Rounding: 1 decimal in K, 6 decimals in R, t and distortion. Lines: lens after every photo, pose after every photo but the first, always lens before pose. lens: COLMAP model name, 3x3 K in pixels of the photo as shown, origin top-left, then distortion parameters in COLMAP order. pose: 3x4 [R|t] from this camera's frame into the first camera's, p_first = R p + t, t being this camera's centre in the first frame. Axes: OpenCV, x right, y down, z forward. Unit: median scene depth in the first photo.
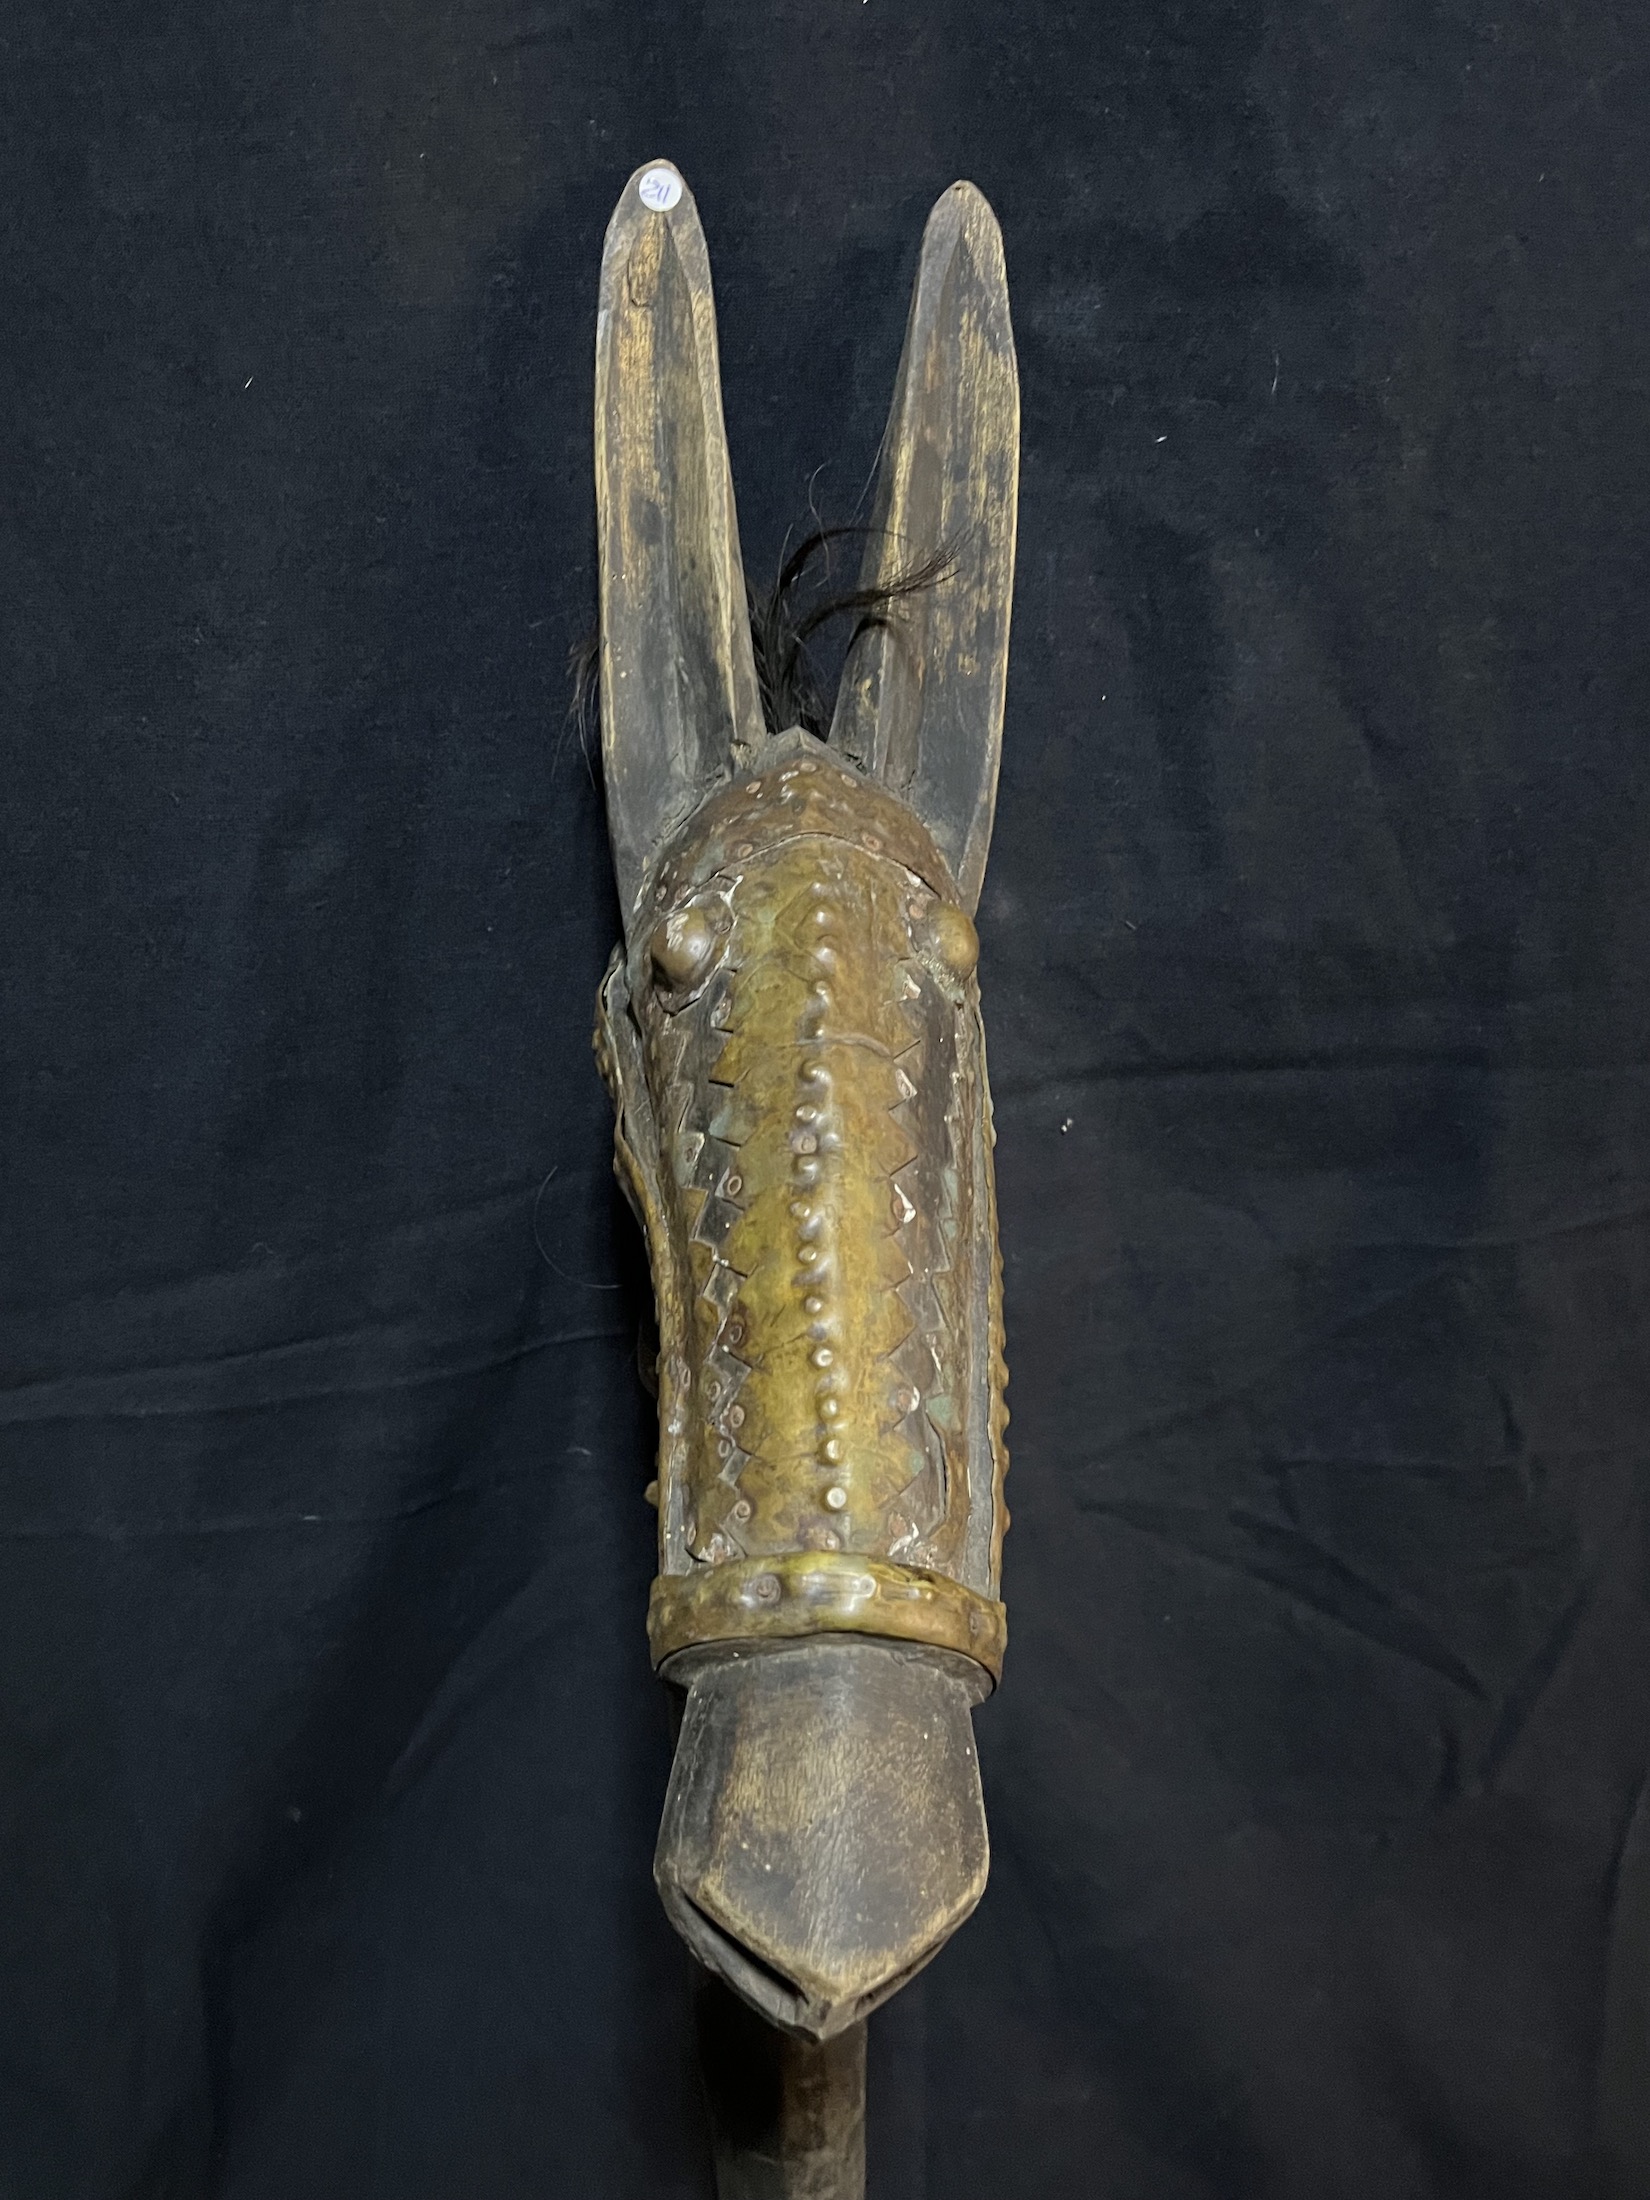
lens RADIAL K [[1790.0, 0, 809.5], [0, 1790.0, 1093.0], [0, 0, 1]] dist [0.034128, -0.054929]
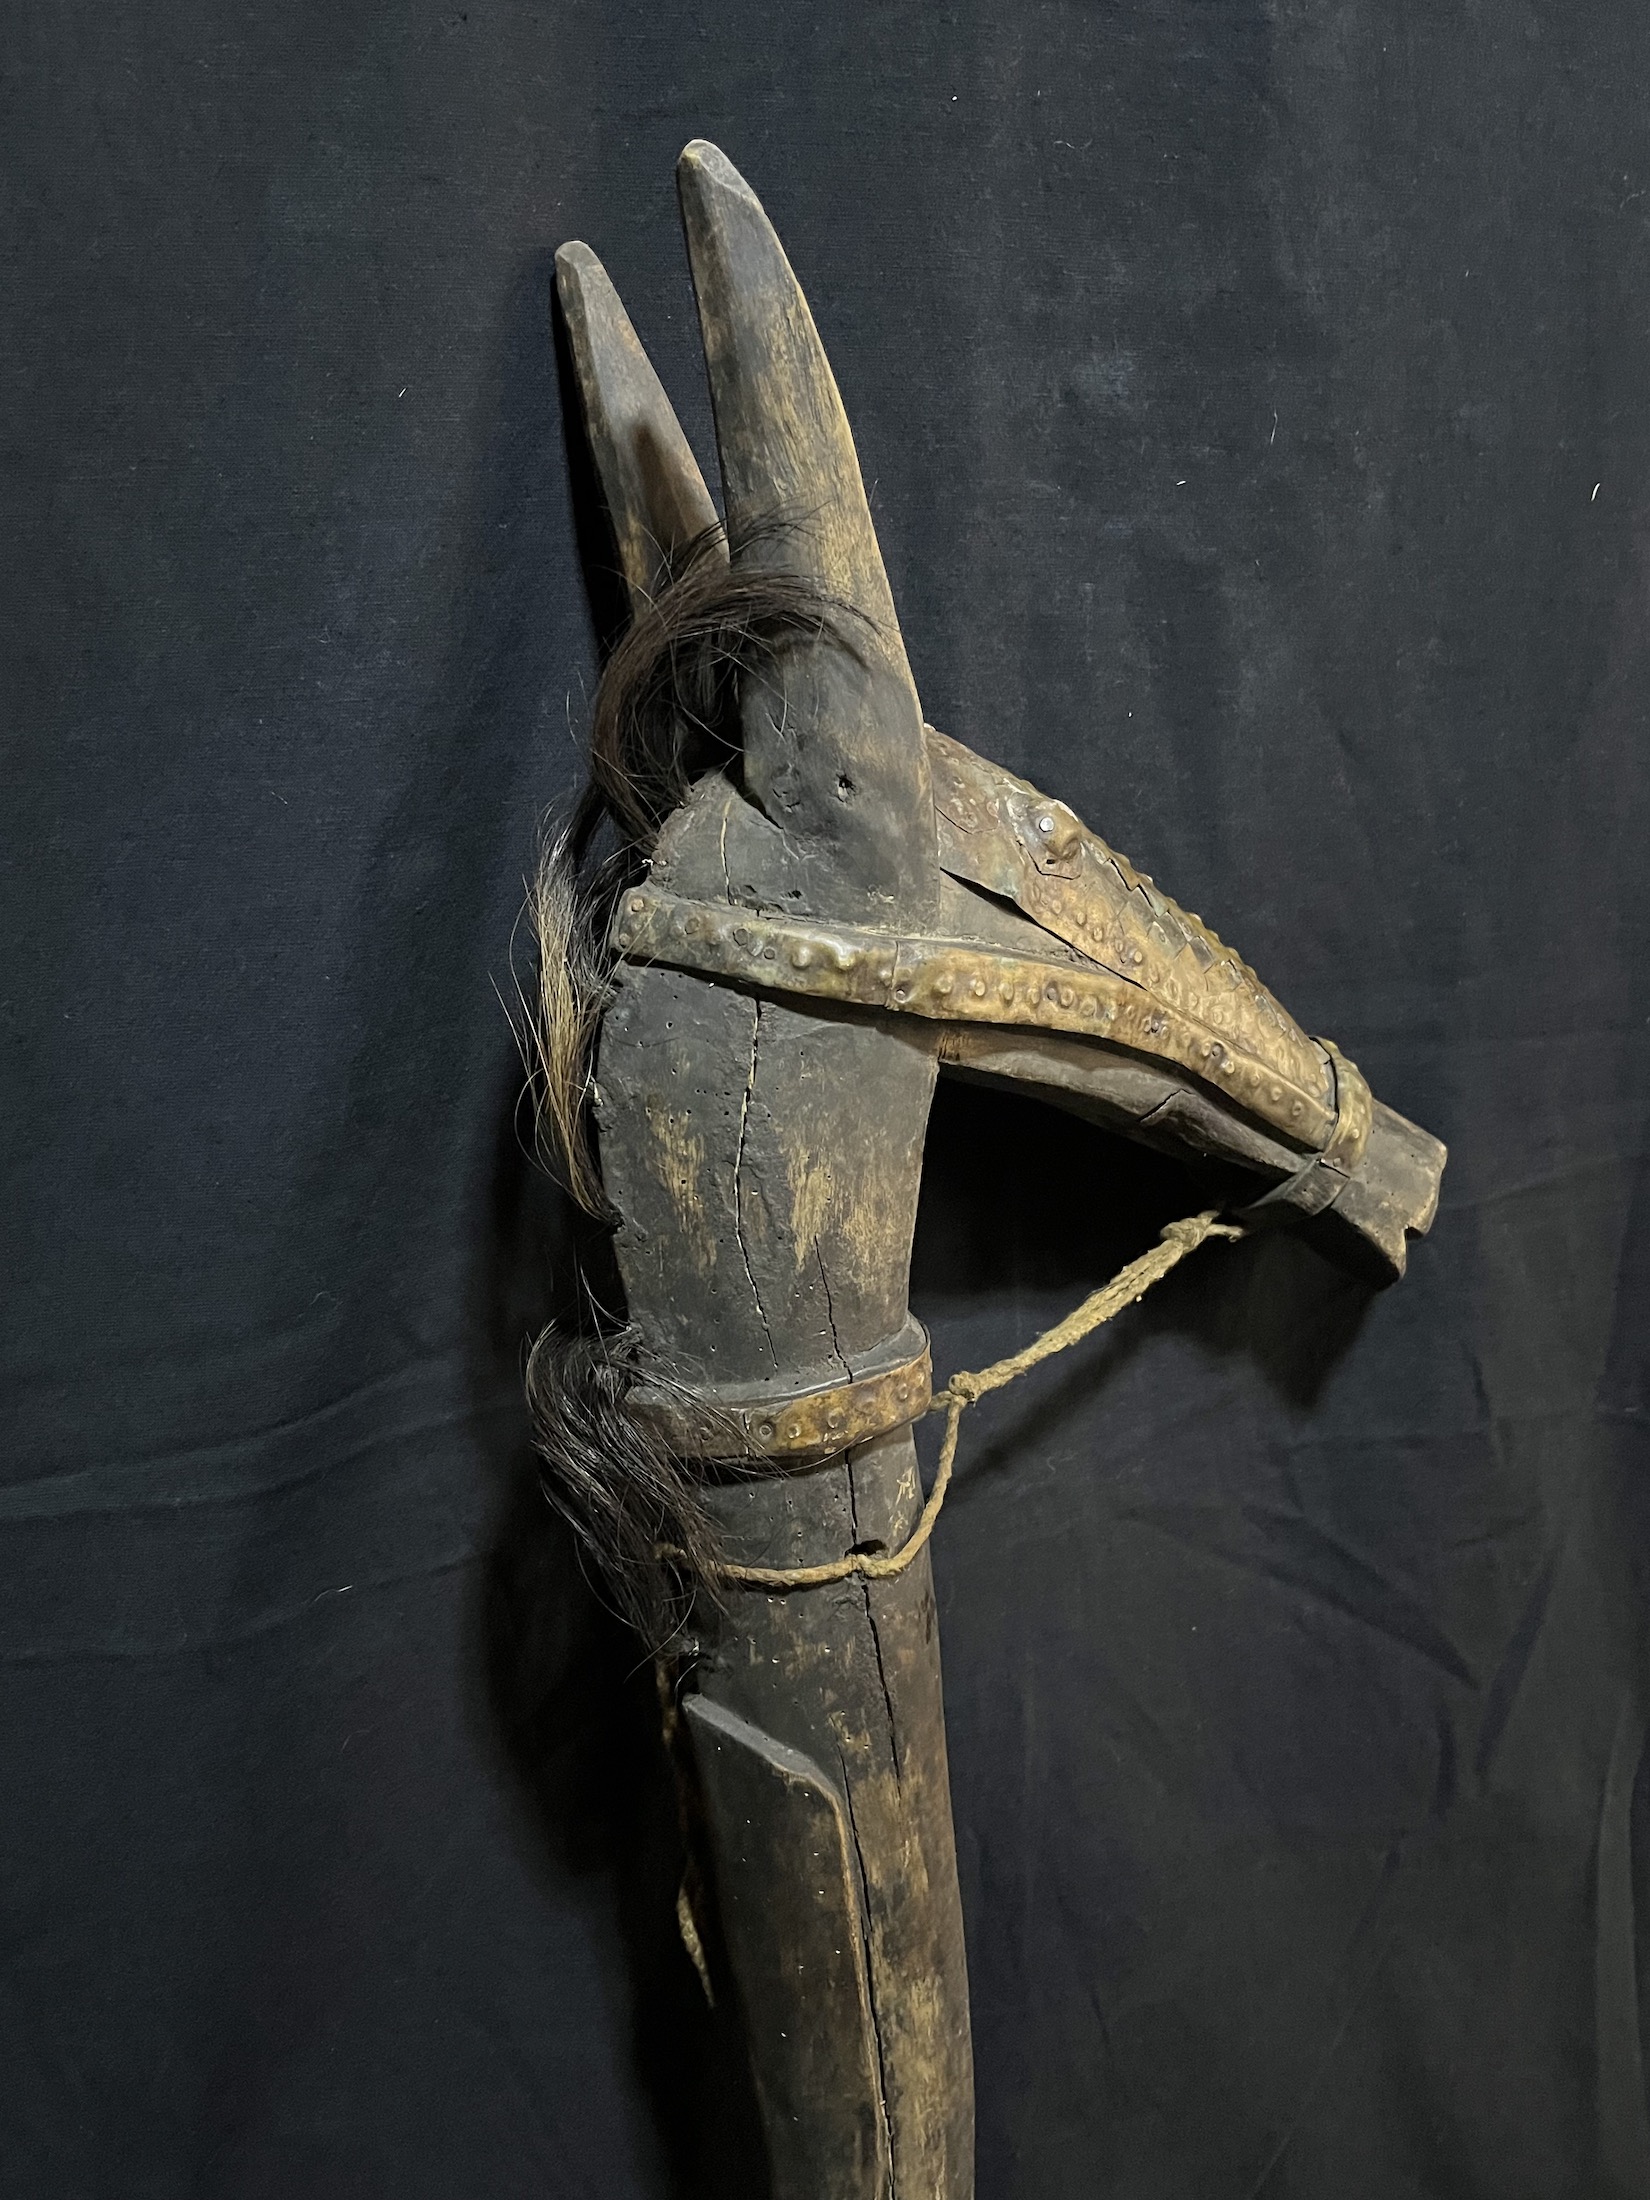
lens RADIAL K [[1790.0, 0, 824.8], [0, 1790.0, 1080.9], [0, 0, 1]] dist [0.034128, -0.054929]
pose [[0.969264, -0.051842, 0.240501, -0.310834], [0.094632, 0.980899, -0.169946, 0.185297], [-0.227097, 0.187482, 0.955656, 0.006697]]
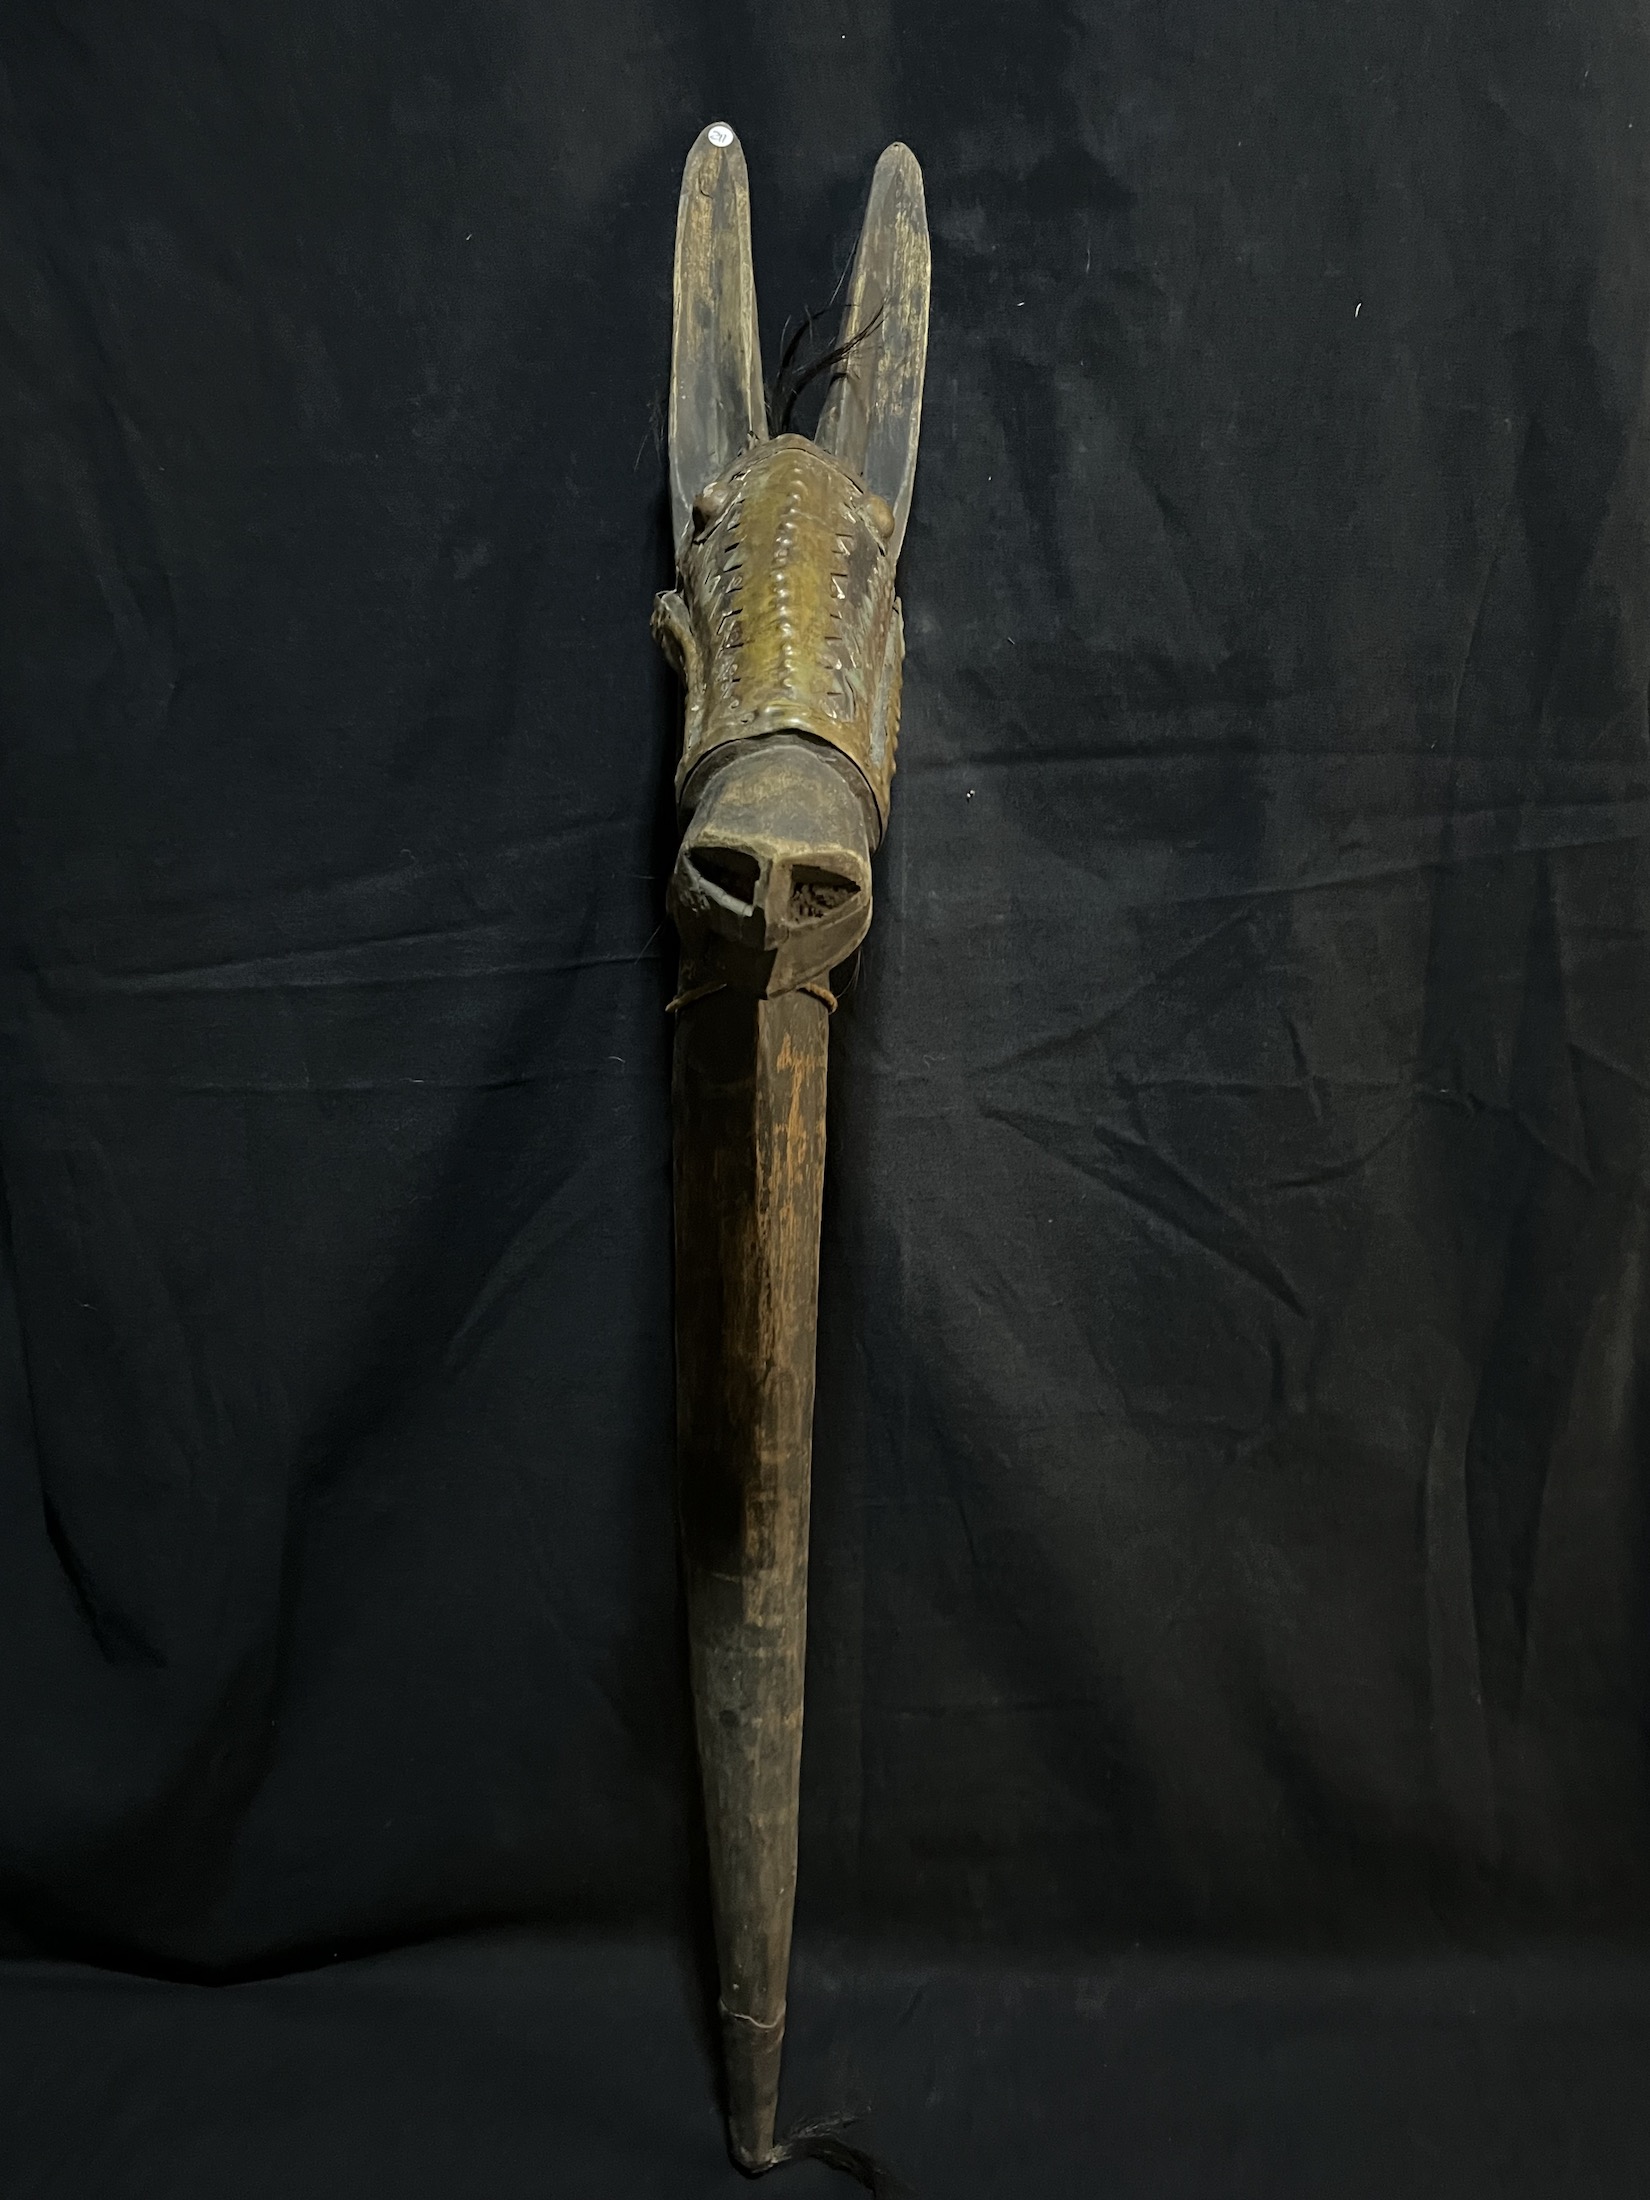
lens RADIAL K [[1790.0, 0, 808.7], [0, 1790.0, 1103.1], [0, 0, 1]] dist [0.034128, -0.054929]
pose [[0.999344, 0.033727, -0.013165, 0.046982], [-0.035820, 0.973937, -0.223972, 0.670512], [0.005268, 0.224297, 0.974507, -0.397836]]
